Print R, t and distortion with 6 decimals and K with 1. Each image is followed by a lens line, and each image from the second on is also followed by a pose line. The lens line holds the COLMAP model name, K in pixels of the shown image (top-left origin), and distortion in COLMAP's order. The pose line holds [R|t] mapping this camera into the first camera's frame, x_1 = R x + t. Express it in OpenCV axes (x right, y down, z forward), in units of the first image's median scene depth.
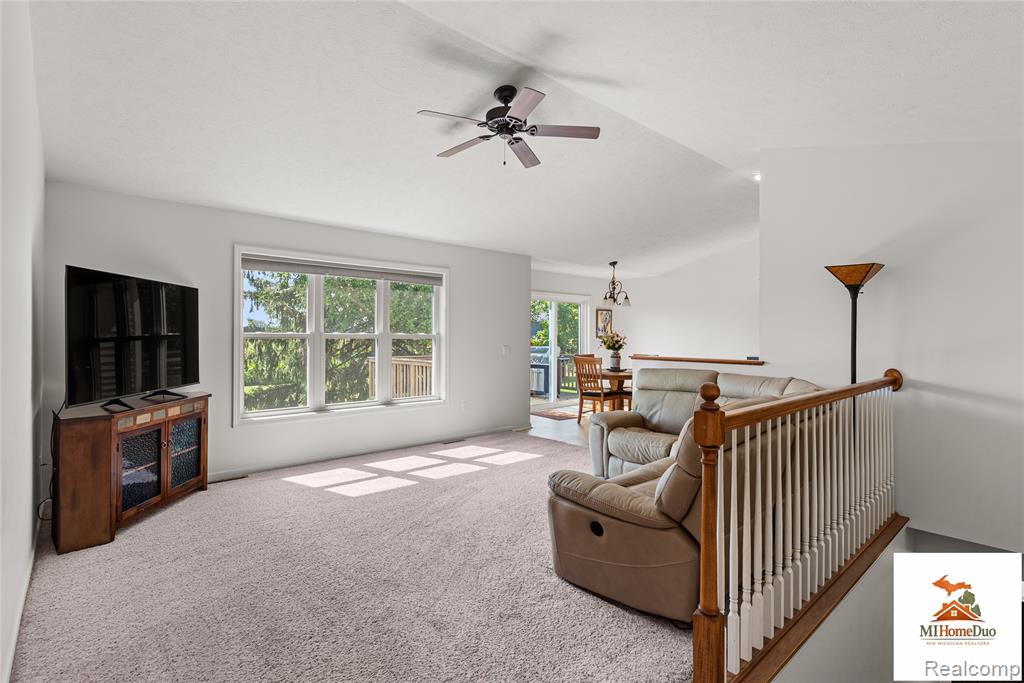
lens RADIAL K [[490.9, 0, 511.2], [0, 490.9, 338.1], [0, 0, 1]] dist [0.003036, 0.000263]
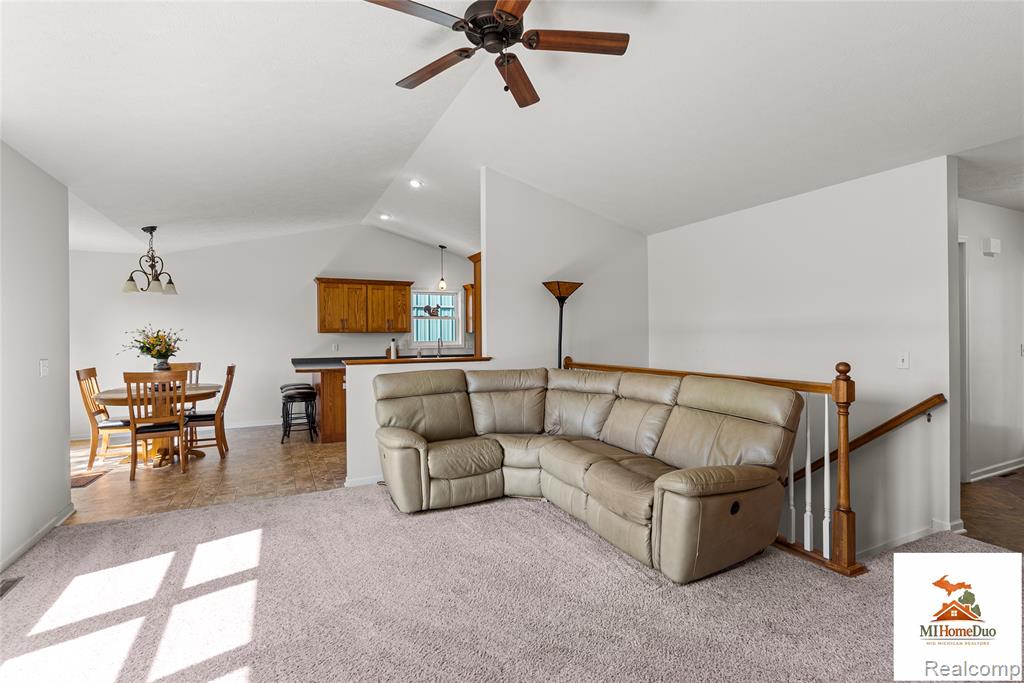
lens RADIAL K [[490.9, 0, 511.2], [0, 490.9, 338.1], [0, 0, 1]] dist [0.003036, 0.000263]
pose [[0.270726, -0.010839, 0.962595, -0.556308], [0.013060, 0.999886, 0.007585, -0.004363], [-0.962568, 0.010518, 0.270837, 0.645492]]
